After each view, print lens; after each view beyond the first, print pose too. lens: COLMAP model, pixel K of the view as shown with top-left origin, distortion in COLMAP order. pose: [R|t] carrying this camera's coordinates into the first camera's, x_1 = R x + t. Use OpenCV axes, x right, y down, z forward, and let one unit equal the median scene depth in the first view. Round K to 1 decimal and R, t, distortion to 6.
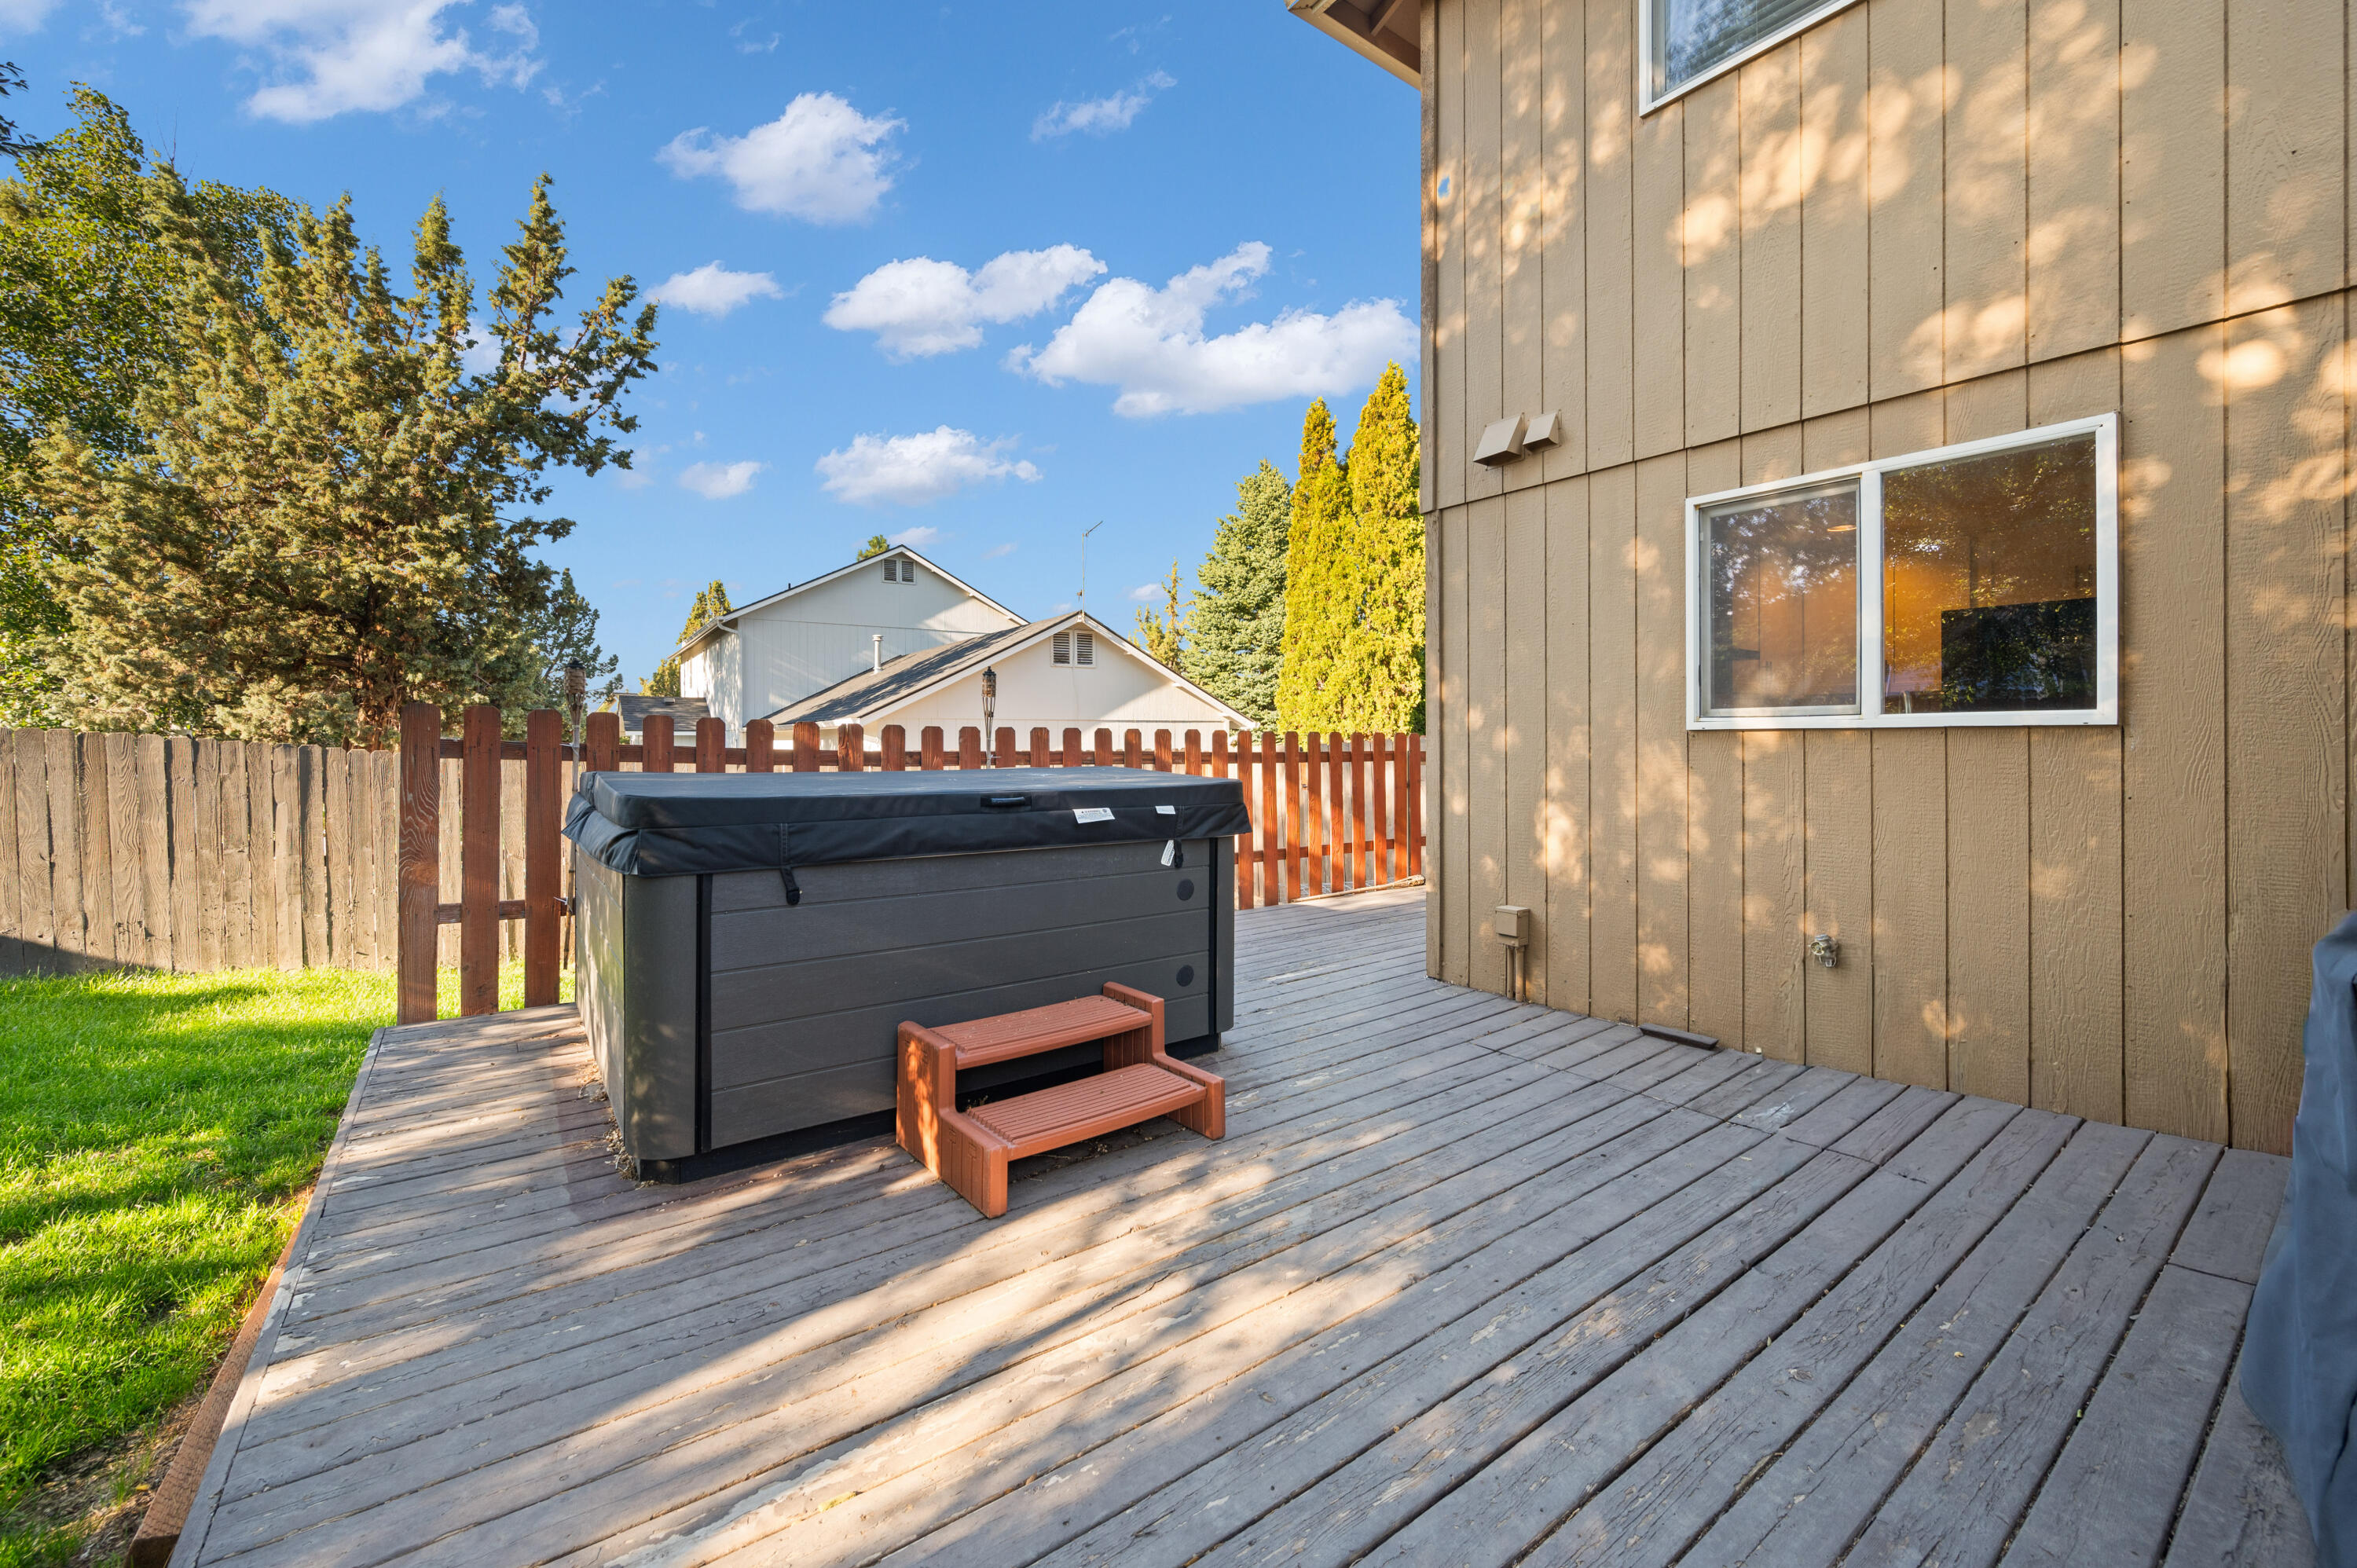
lens RADIAL K [[942.4, 0, 1186.2], [0, 942.4, 747.7], [0, 0, 1]] dist [-0.001047, -0.000211]
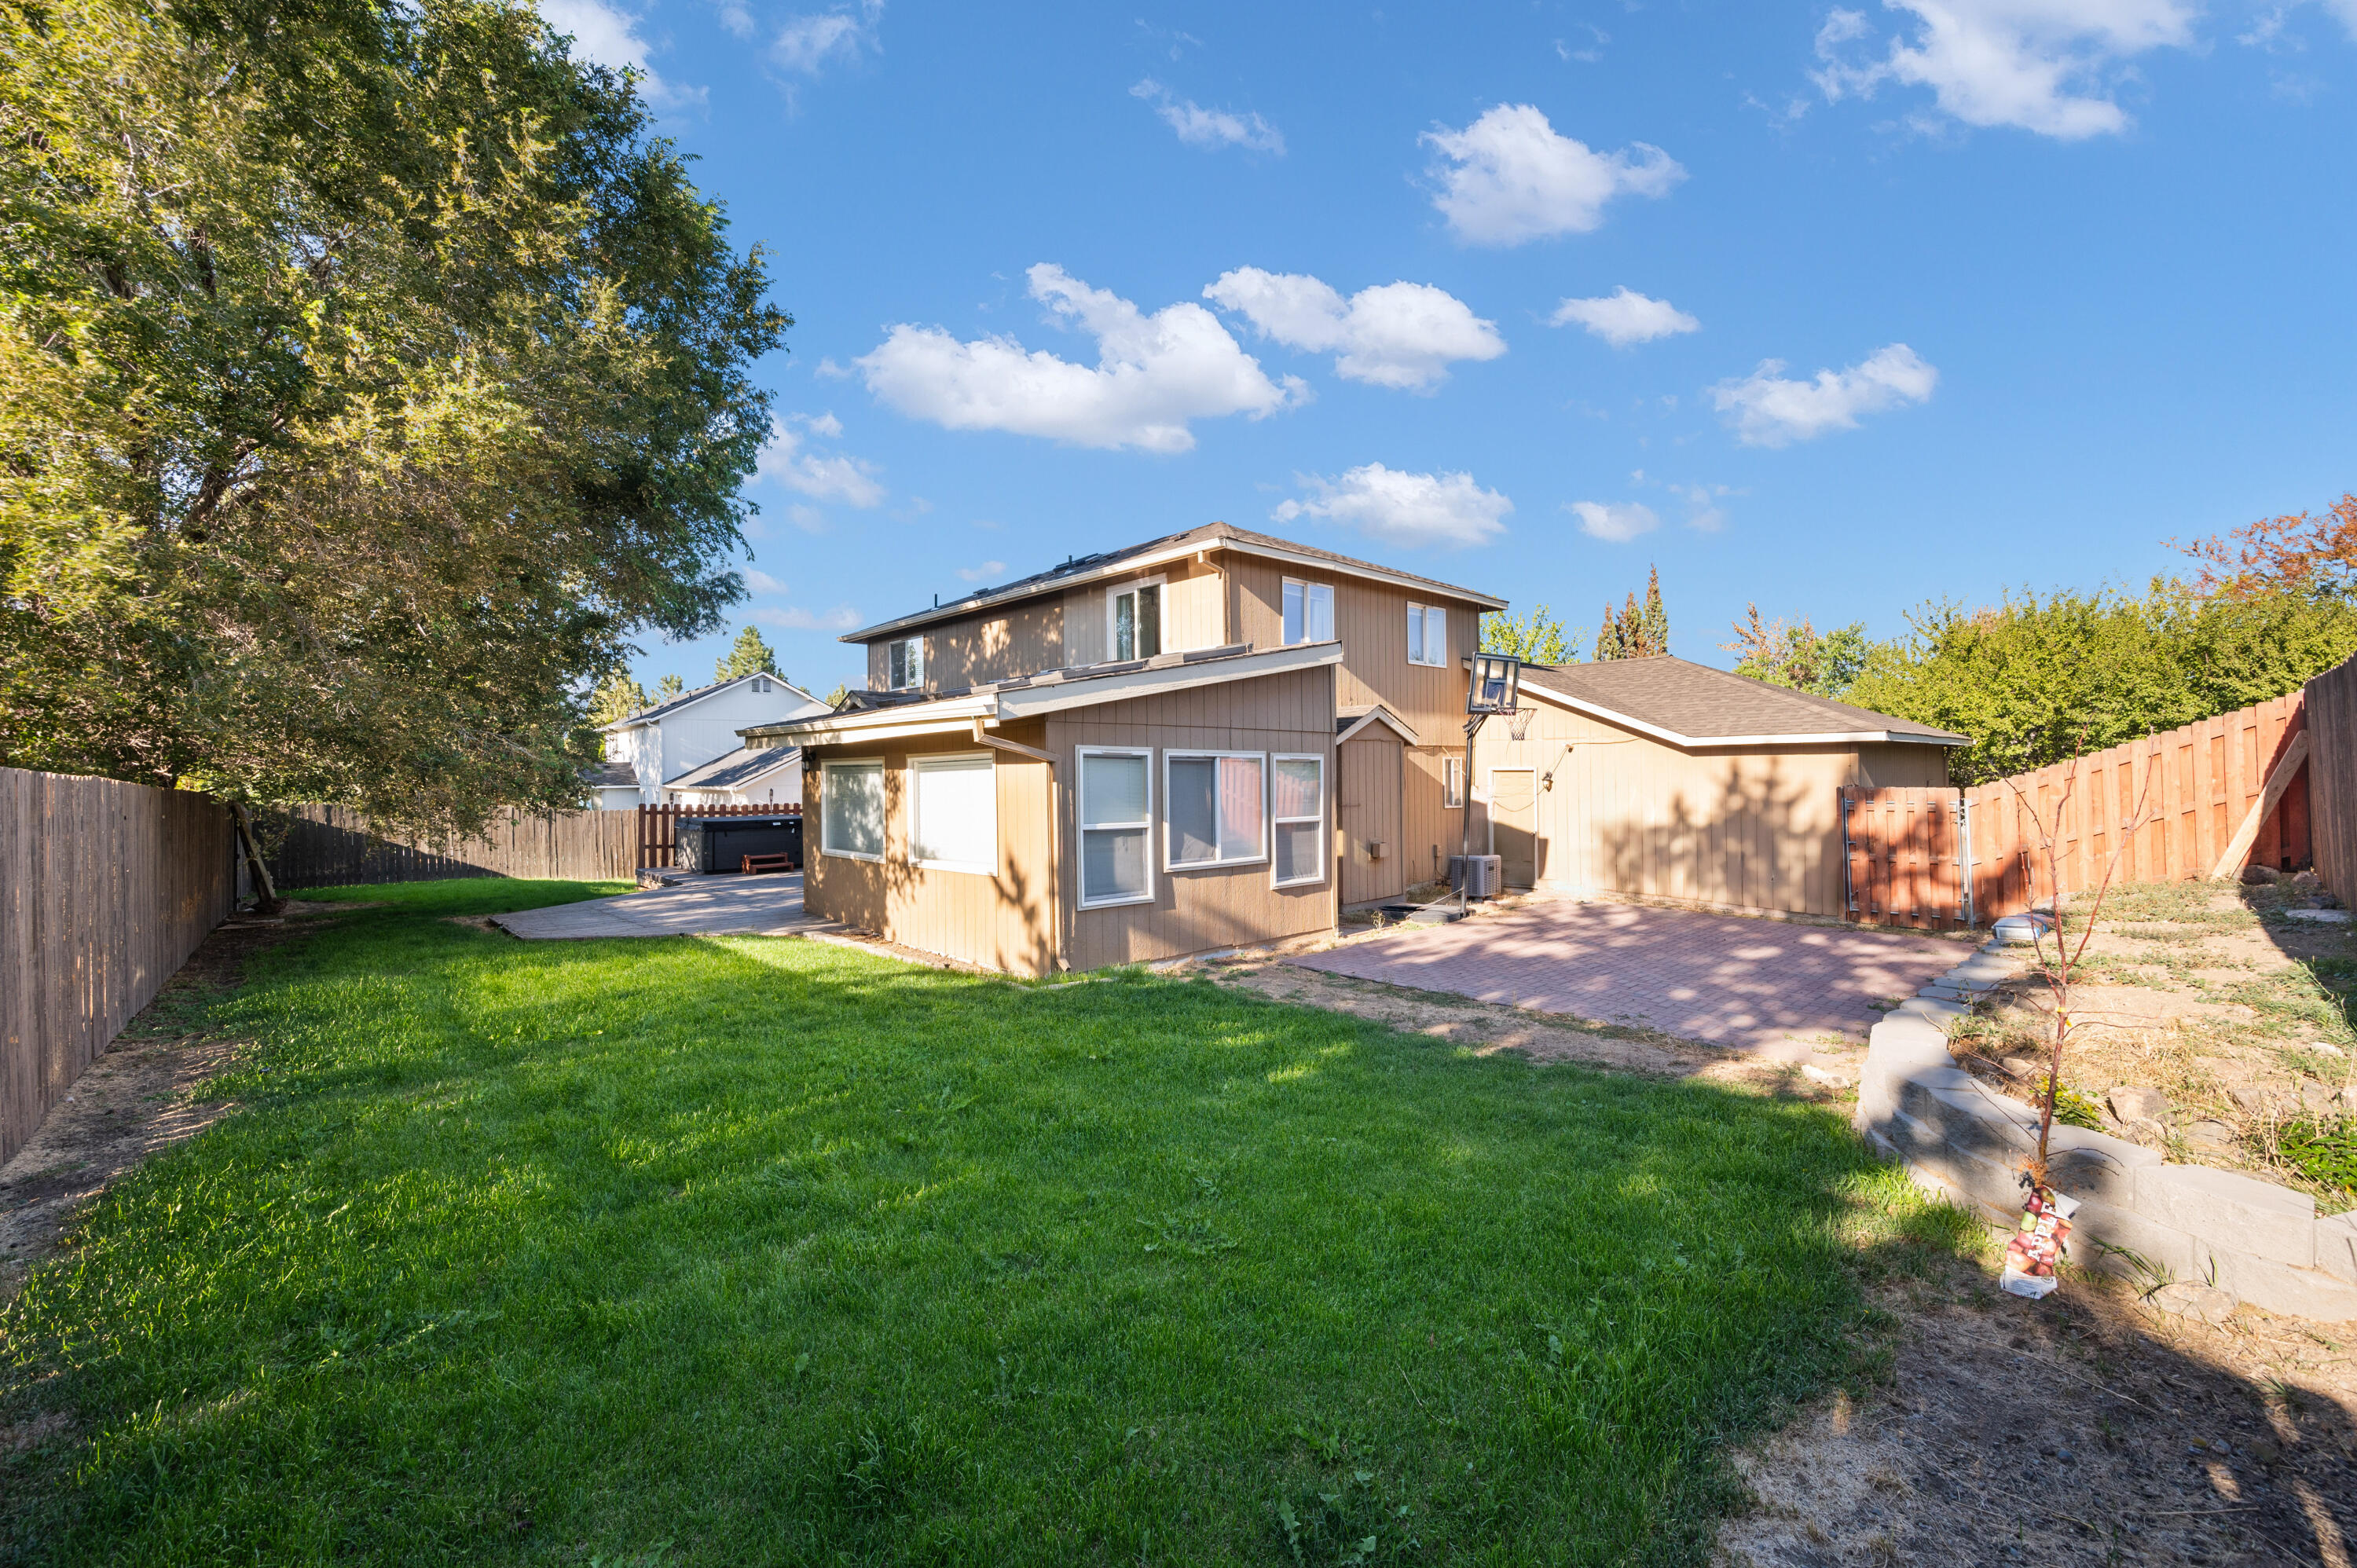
lens RADIAL K [[942.4, 0, 1187.6], [0, 942.4, 759.5], [0, 0, 1]] dist [-0.001047, -0.000211]
pose [[0.993961, -0.009215, 0.109346, 0.490944], [0.010834, 0.999840, -0.014220, -0.058757], [-0.109197, 0.015319, 0.993902, -1.394631]]
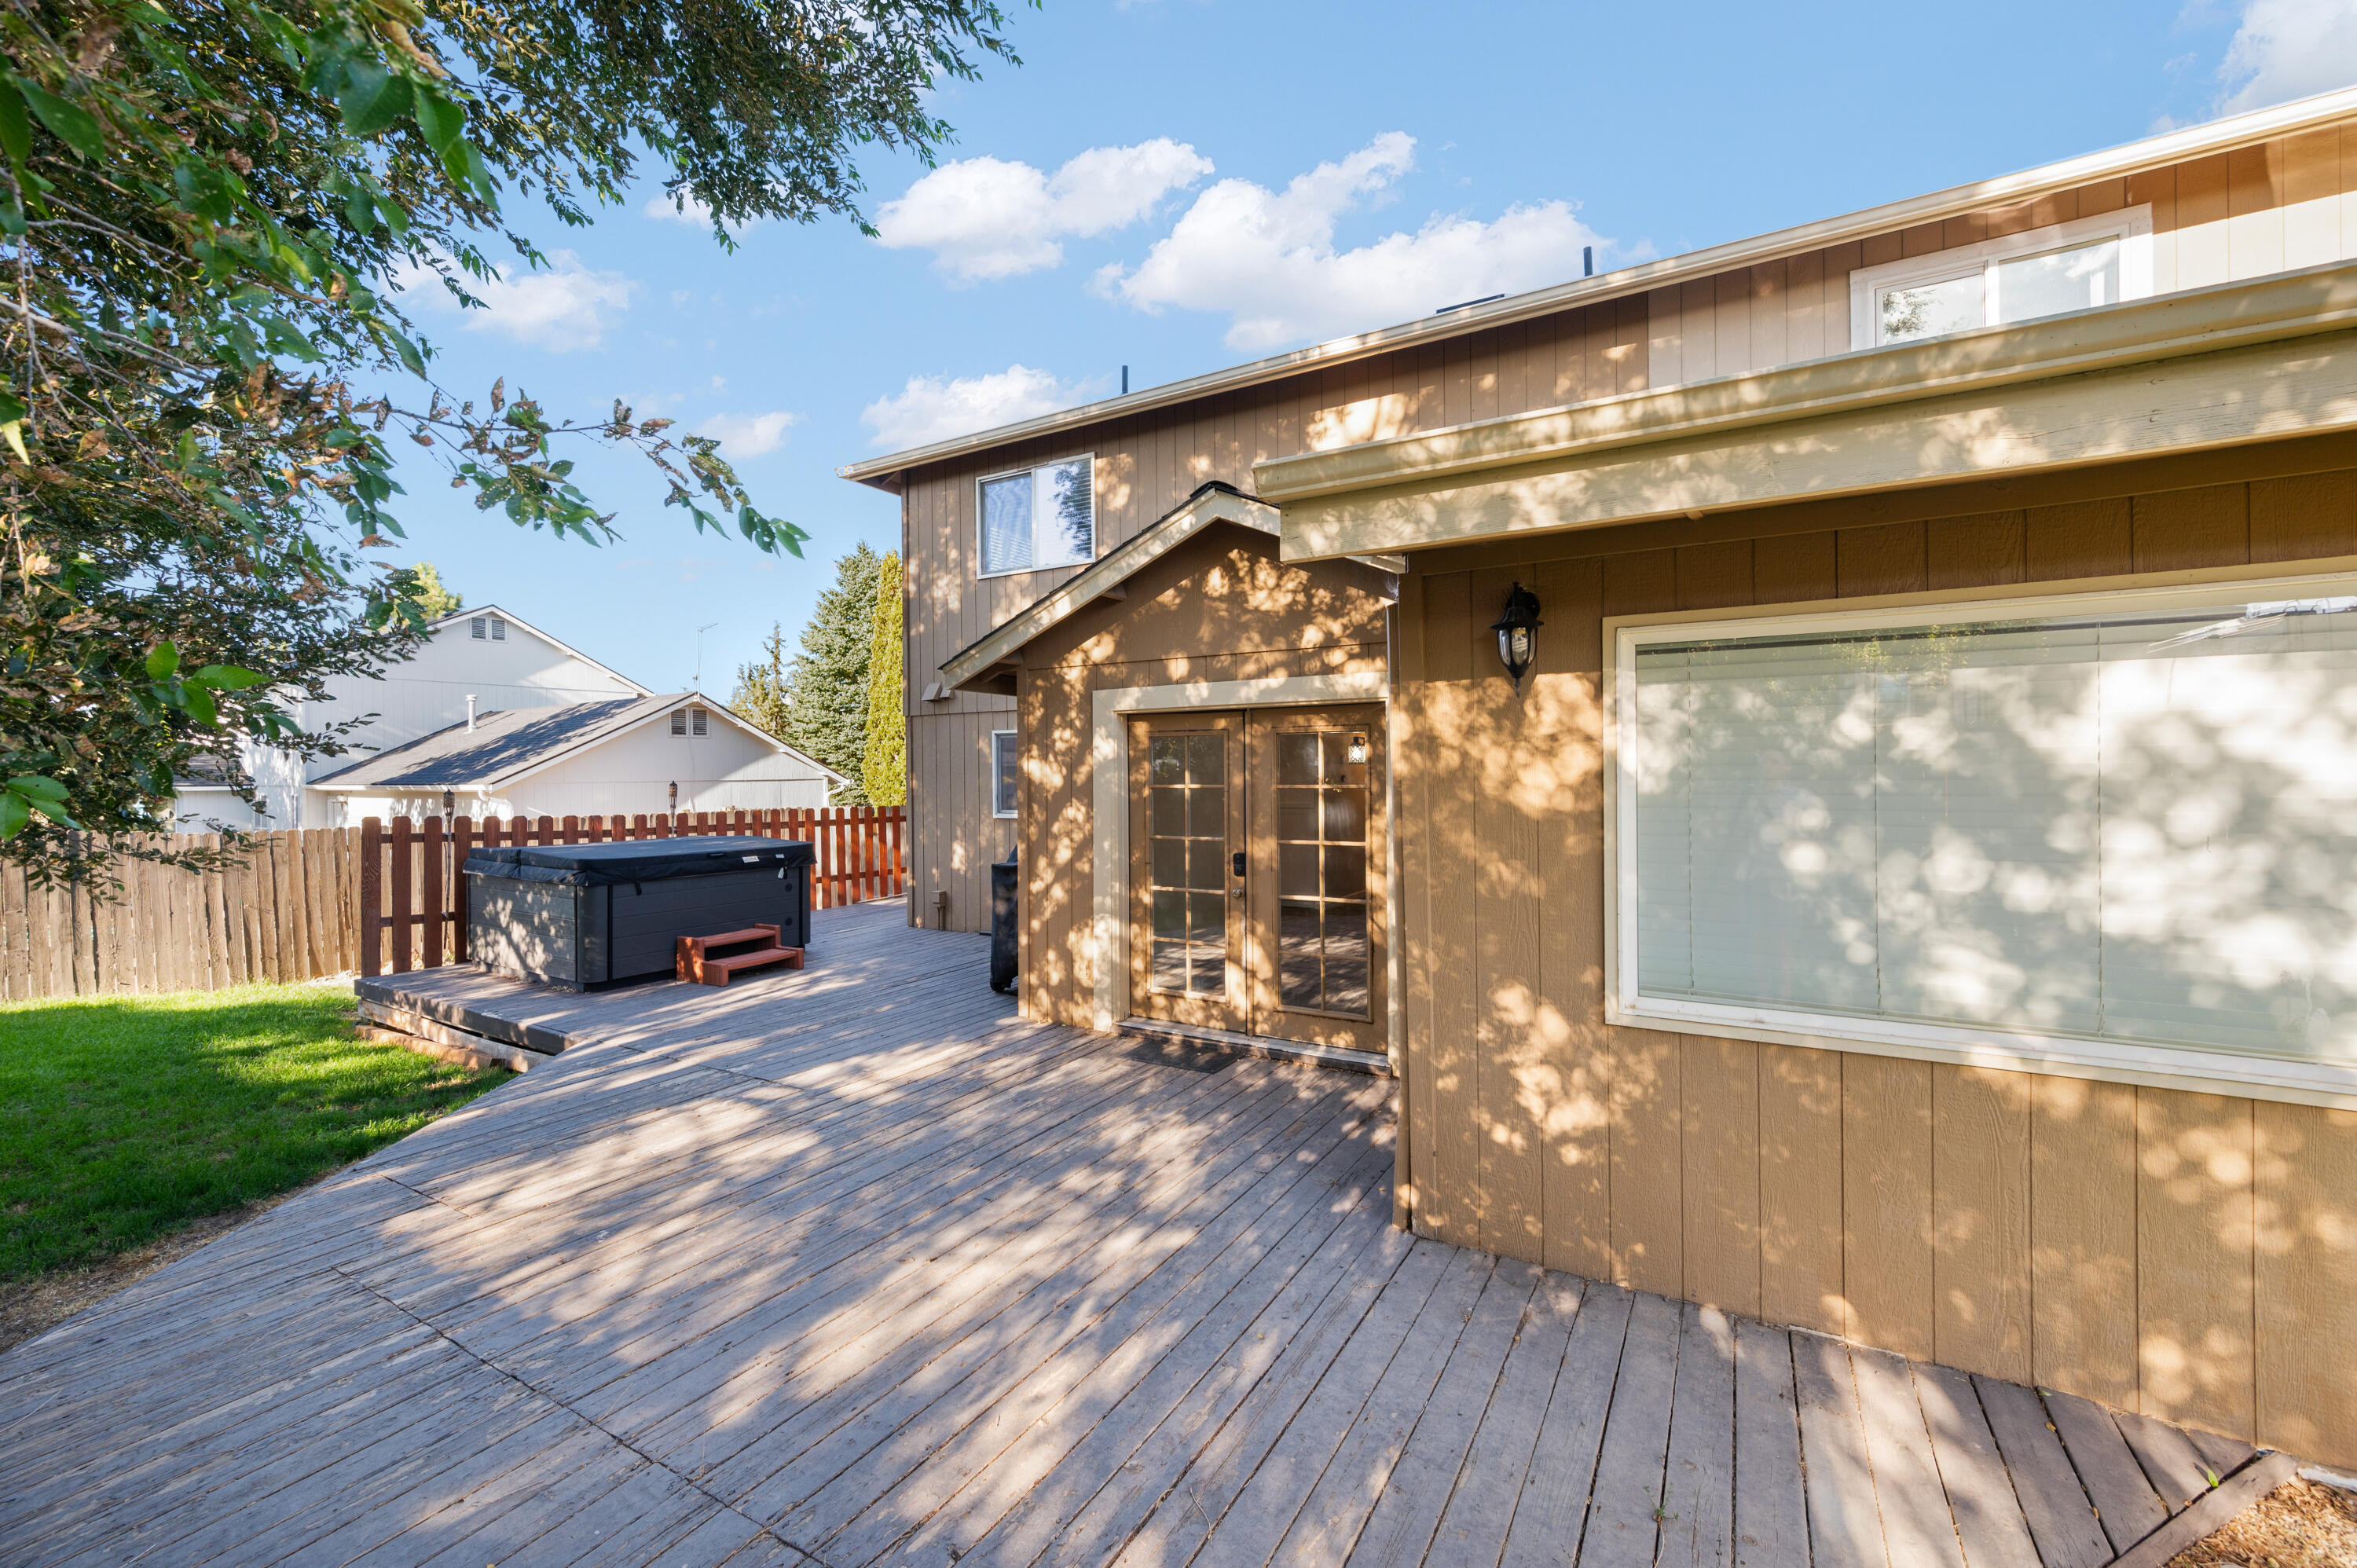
lens RADIAL K [[942.4, 0, 1180.3], [0, 942.4, 781.9], [0, 0, 1]] dist [-0.001047, -0.000211]
pose [[0.924532, -0.008725, 0.381004, 0.002688], [0.007735, 0.999962, 0.004128, -0.038260], [-0.381025, -0.000869, 0.924564, -0.493899]]
